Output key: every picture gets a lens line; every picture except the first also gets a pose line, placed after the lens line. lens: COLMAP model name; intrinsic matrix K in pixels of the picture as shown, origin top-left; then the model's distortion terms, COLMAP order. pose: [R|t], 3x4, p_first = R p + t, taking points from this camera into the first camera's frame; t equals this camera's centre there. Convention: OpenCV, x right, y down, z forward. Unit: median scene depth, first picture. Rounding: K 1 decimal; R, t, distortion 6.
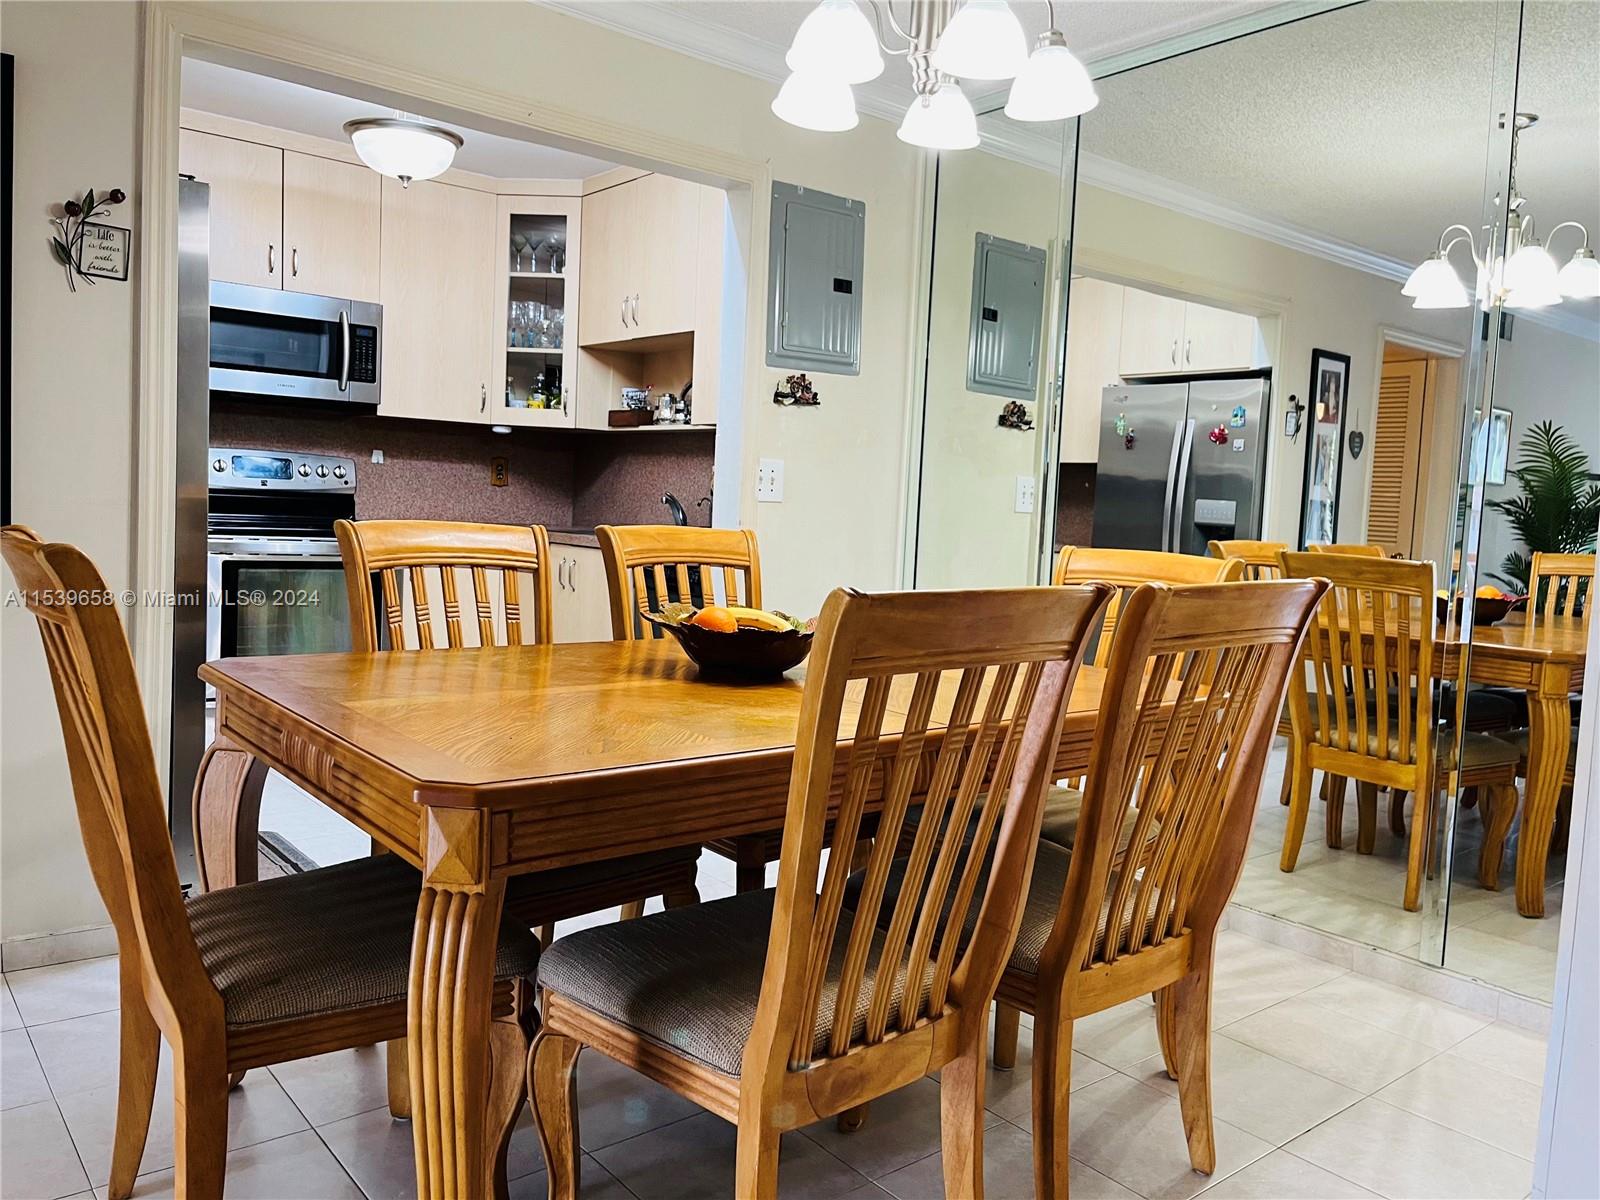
lens RADIAL K [[1204.6, 0, 798.6], [0, 1204.6, 592.0], [0, 0, 1]] dist [0.061401, -0.083144]
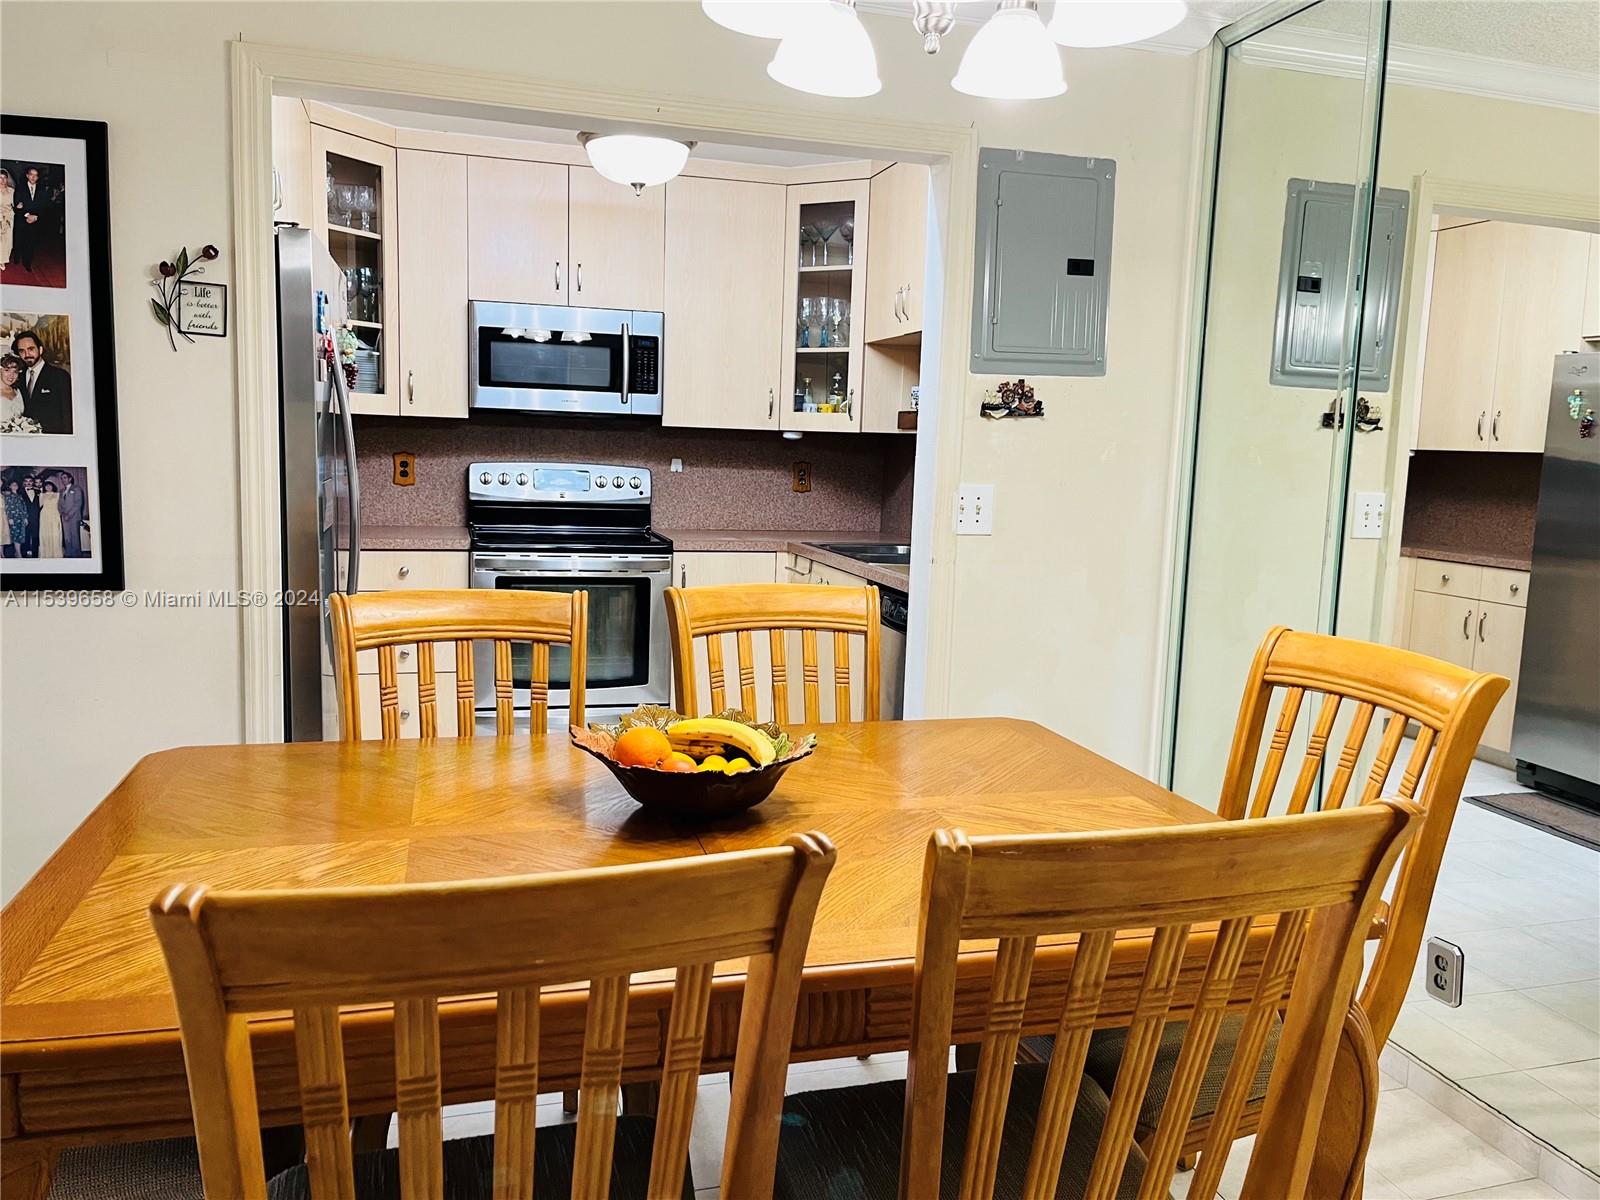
lens RADIAL K [[1204.6, 0, 801.3], [0, 1204.6, 597.5], [0, 0, 1]] dist [0.061401, -0.083144]
pose [[0.919721, 0.033572, -0.391134, 0.178061], [-0.019805, 0.999036, 0.039181, -0.056750], [0.392072, -0.028289, 0.919499, 0.164457]]
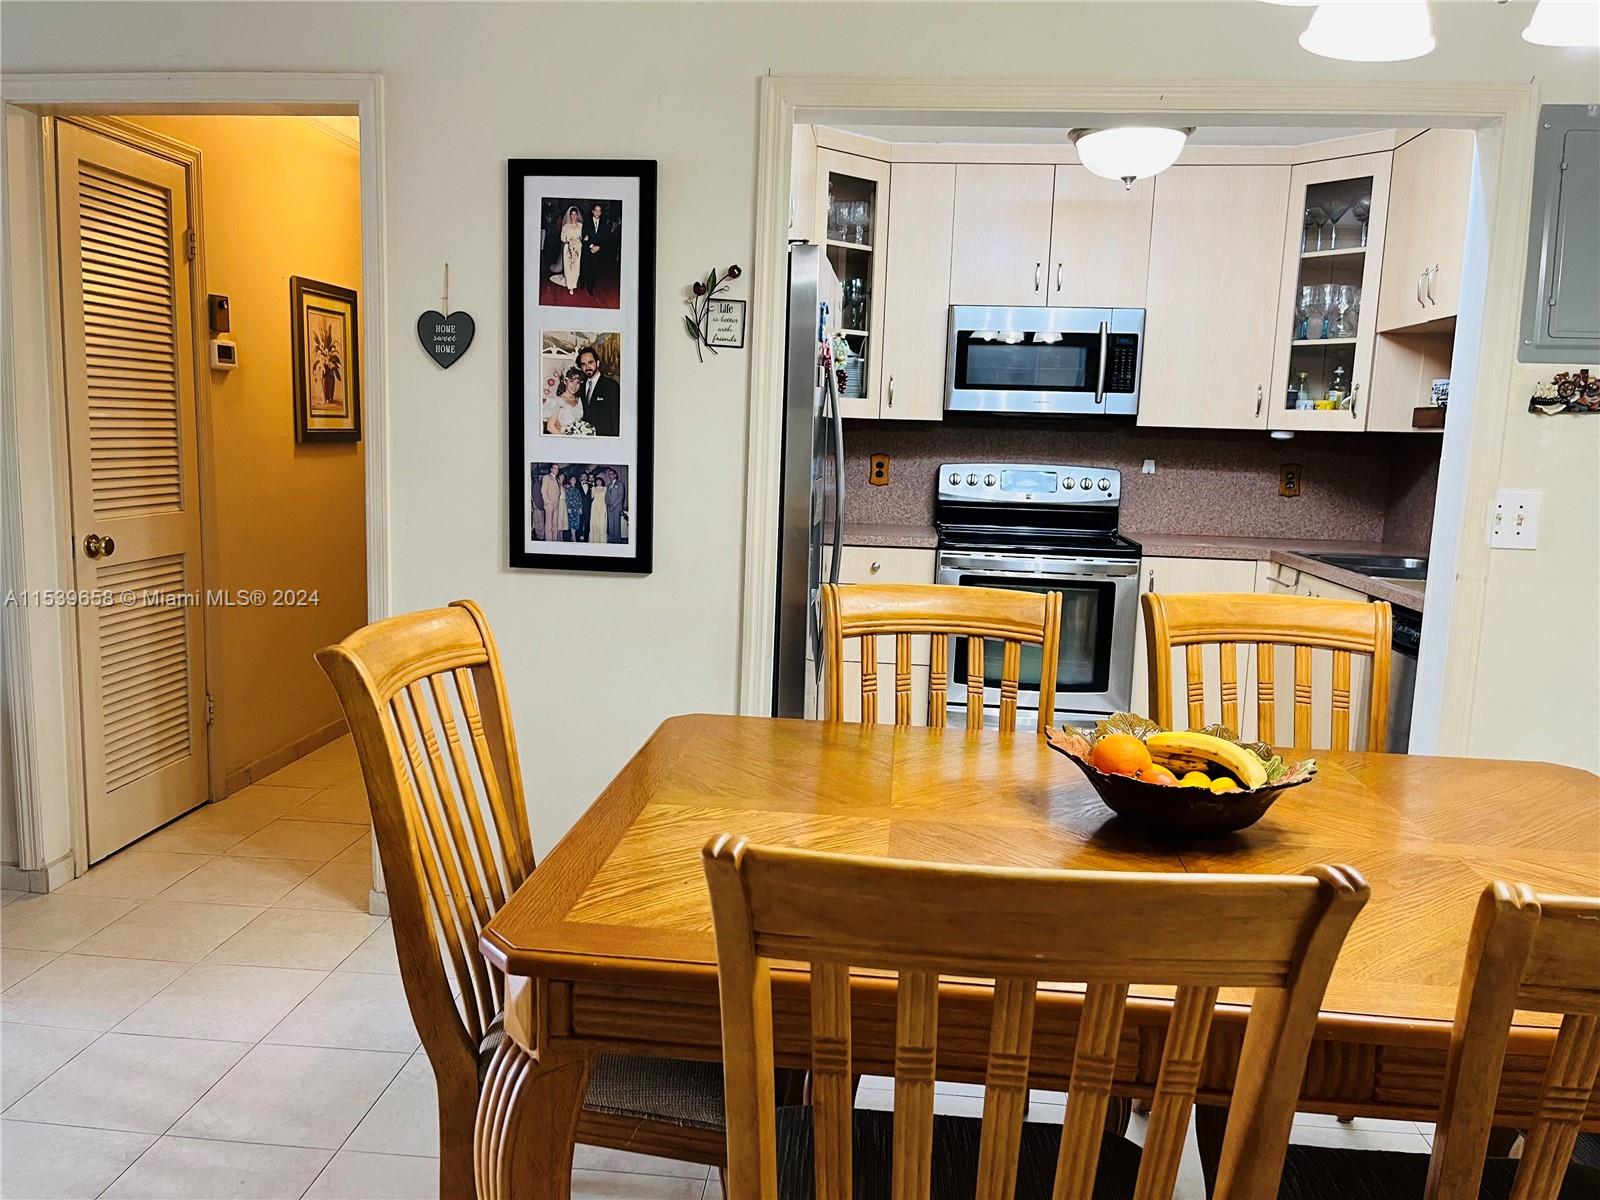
lens RADIAL K [[1204.6, 0, 789.1], [0, 1204.6, 601.2], [0, 0, 1]] dist [0.061401, -0.083144]
pose [[0.708136, 0.076136, -0.701959, 0.168710], [-0.053226, 0.997097, 0.054453, -0.055321], [0.704067, -0.001198, 0.710133, 0.157613]]
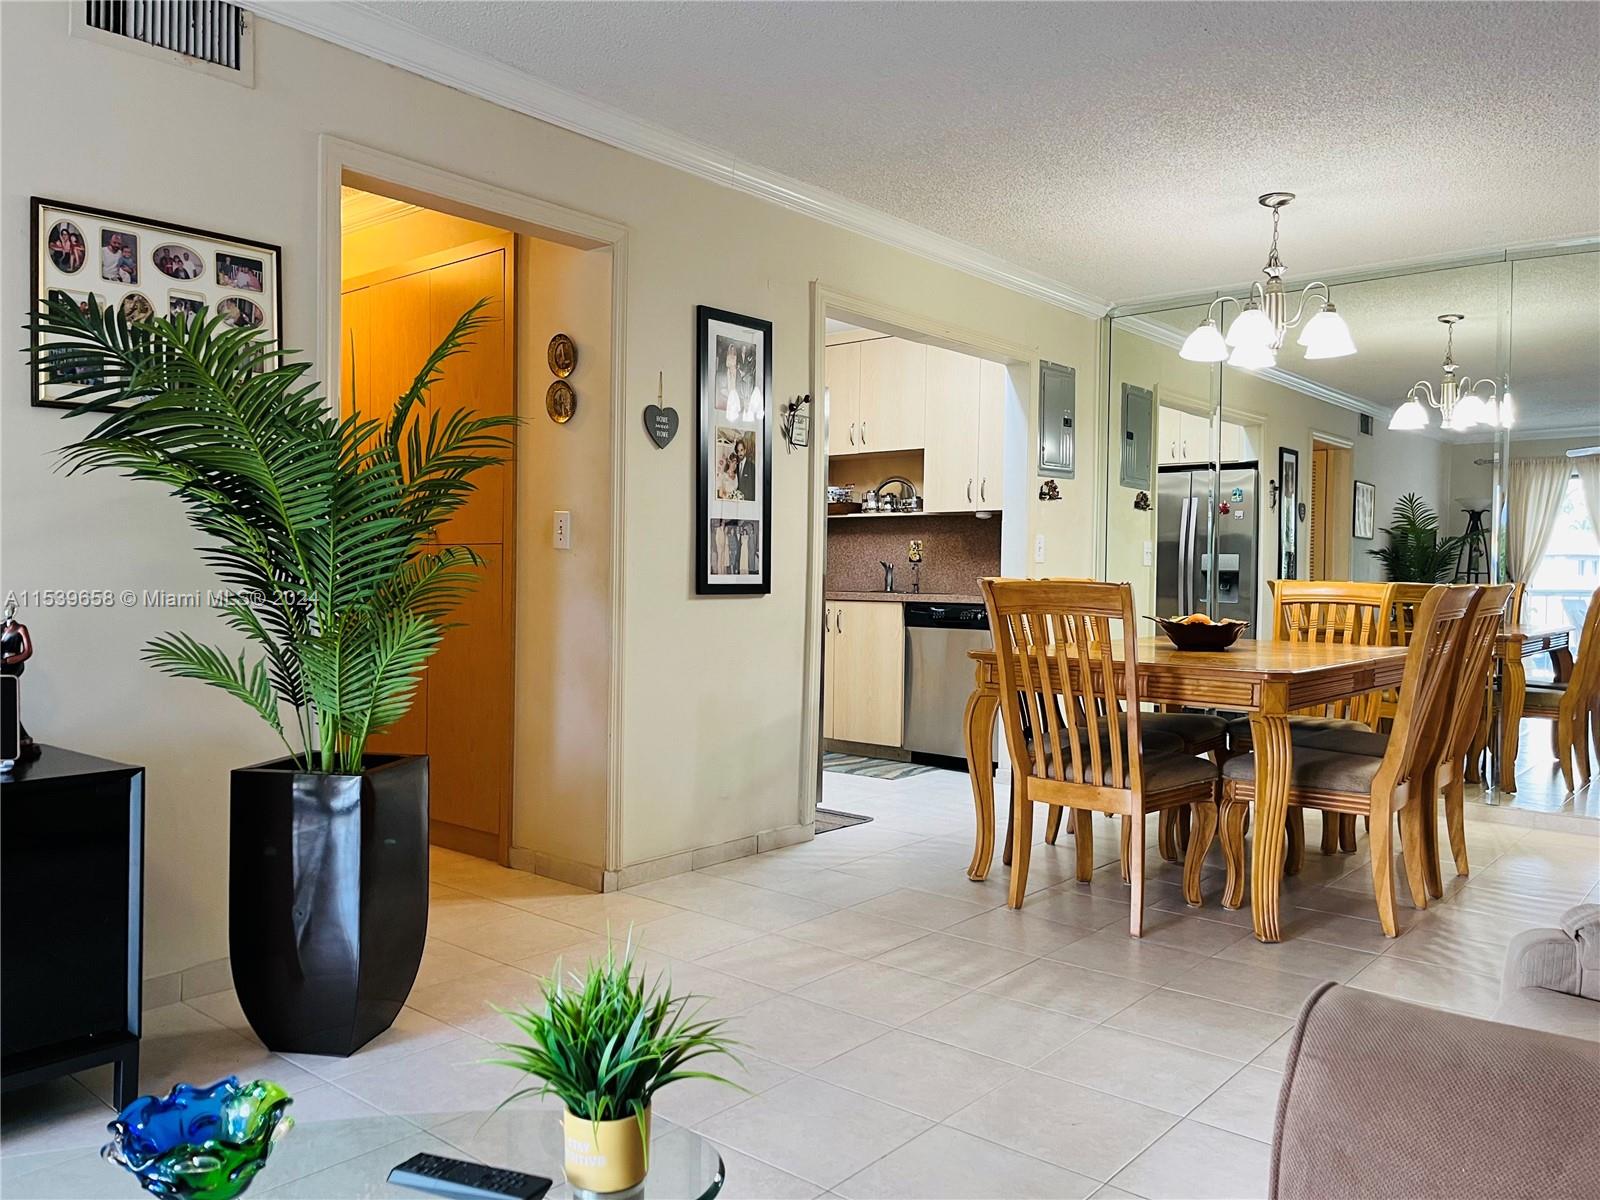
lens RADIAL K [[1204.6, 0, 785.3], [0, 1204.6, 600.0], [0, 0, 1]] dist [0.061401, -0.083144]
pose [[0.984537, -0.039072, 0.170763, -0.556026], [0.047474, 0.997840, -0.045401, 0.024484], [-0.168621, 0.052806, 0.984266, -0.422405]]
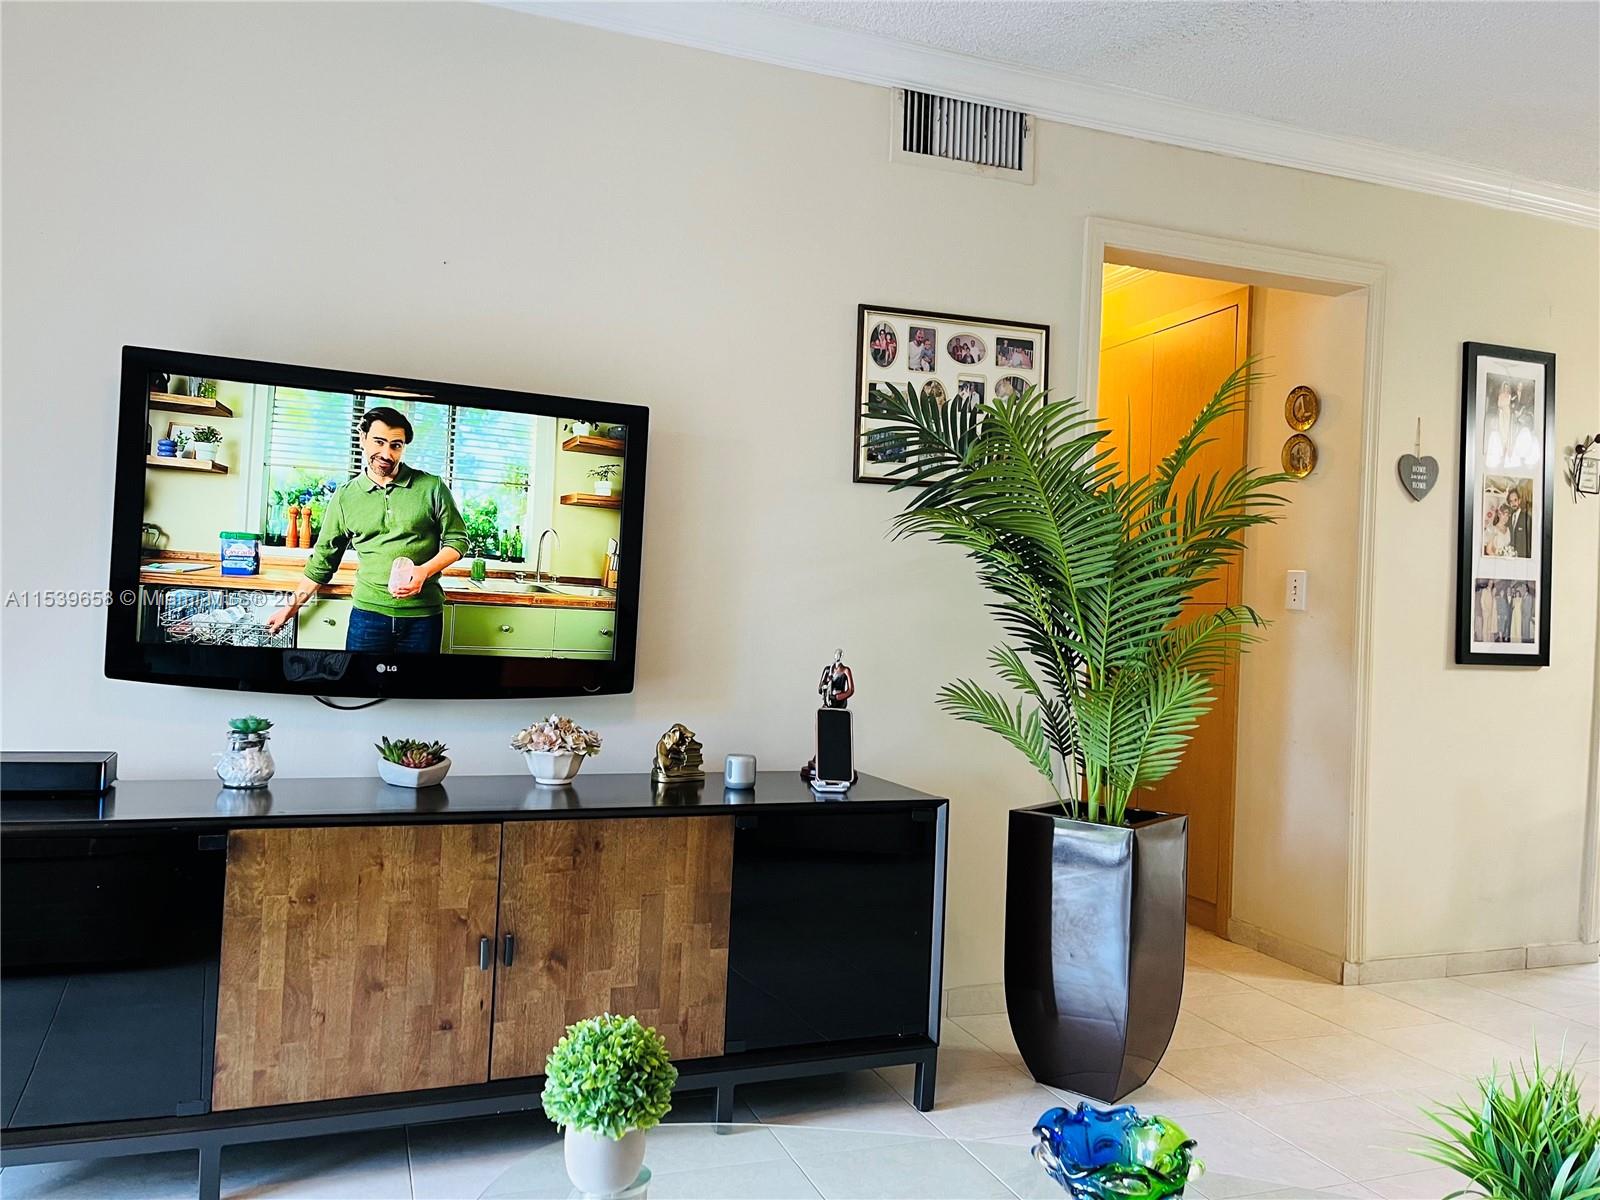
lens RADIAL K [[1204.6, 0, 774.6], [0, 1204.6, 601.3], [0, 0, 1]] dist [0.061401, -0.083144]
pose [[0.941282, -0.016492, -0.337219, -0.625743], [-0.018490, 0.994789, -0.100260, 0.024457], [0.337116, 0.100608, 0.936072, -0.438802]]
